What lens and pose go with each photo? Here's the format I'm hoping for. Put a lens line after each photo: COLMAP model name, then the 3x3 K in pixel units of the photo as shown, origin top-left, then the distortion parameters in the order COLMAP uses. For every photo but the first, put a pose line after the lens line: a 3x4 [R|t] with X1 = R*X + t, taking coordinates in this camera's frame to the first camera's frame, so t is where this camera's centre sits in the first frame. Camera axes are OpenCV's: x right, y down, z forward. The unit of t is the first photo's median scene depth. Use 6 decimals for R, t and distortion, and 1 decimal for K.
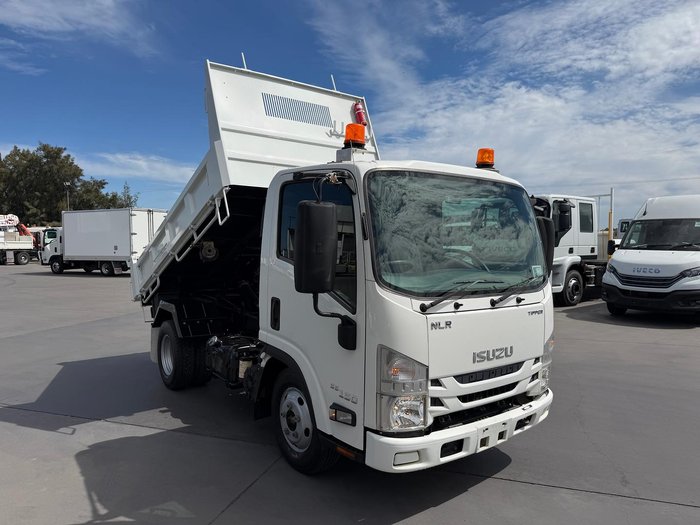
lens RADIAL K [[490.6, 0, 355.7], [0, 490.6, 251.7], [0, 0, 1]] dist [0.024147, -0.016152]
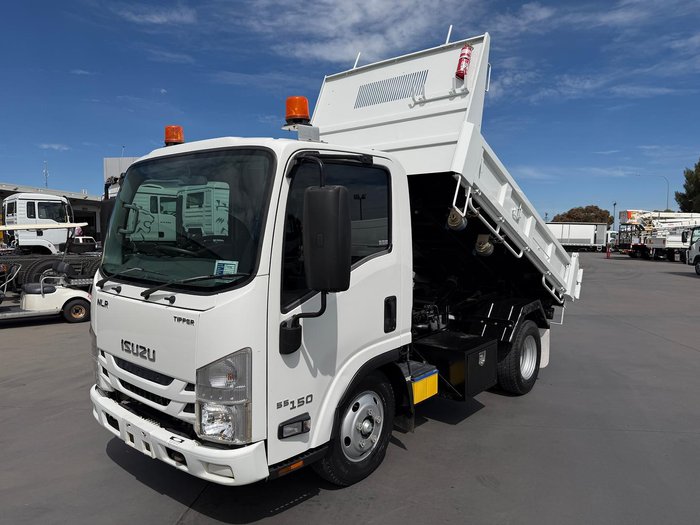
lens RADIAL K [[490.6, 0, 349.9], [0, 490.6, 260.1], [0, 0, 1]] dist [0.024147, -0.016152]
pose [[0.230981, 0.044780, -0.971927, 1.126883], [-0.029235, 0.998809, 0.039071, -0.004885], [0.972519, 0.019390, 0.232015, 1.053498]]
